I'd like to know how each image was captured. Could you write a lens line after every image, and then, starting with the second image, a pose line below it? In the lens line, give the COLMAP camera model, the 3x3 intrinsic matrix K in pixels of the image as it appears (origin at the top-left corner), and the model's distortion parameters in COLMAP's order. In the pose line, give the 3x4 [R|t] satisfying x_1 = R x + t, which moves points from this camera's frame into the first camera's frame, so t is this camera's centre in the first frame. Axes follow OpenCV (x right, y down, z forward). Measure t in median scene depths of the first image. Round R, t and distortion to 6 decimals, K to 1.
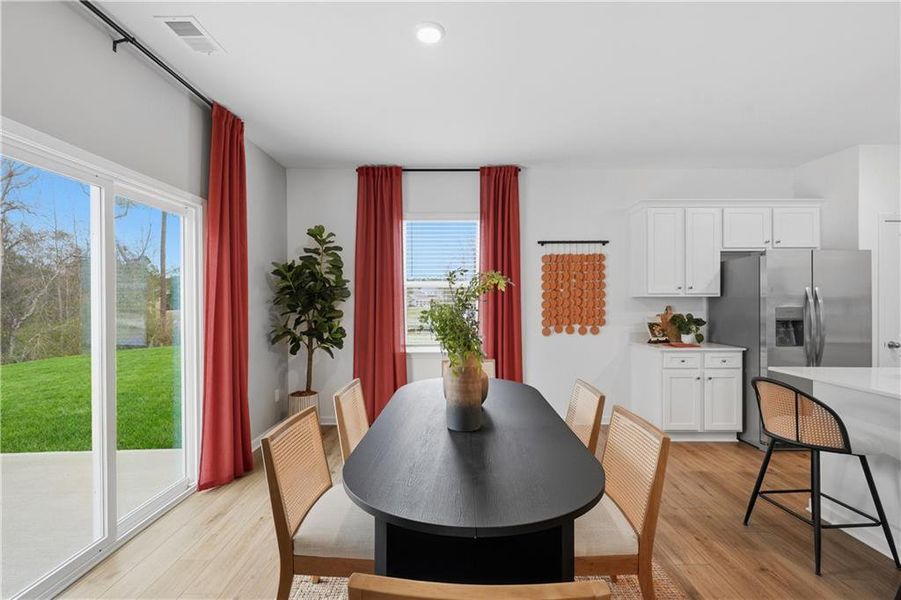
lens RADIAL K [[404.2, 0, 450.5], [0, 404.2, 300.0], [0, 0, 1]] dist [-0.000750, 0.000446]
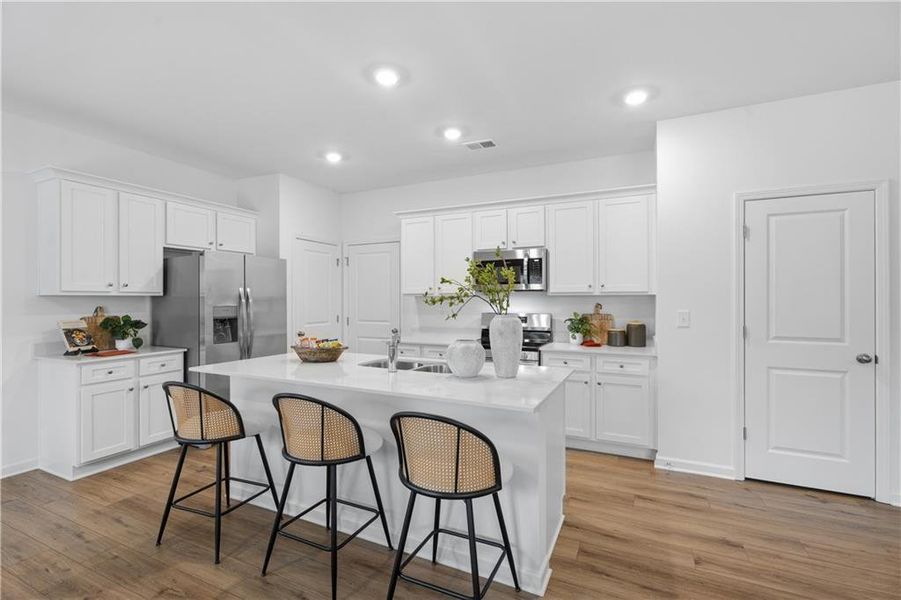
lens RADIAL K [[404.2, 0, 450.5], [0, 404.2, 300.0], [0, 0, 1]] dist [-0.000750, 0.000446]
pose [[0.422414, -0.000424, 0.906403, 0.114250], [0.000014, 1.000000, 0.000461, 0.000768], [-0.906403, -0.000182, 0.422414, 0.008197]]
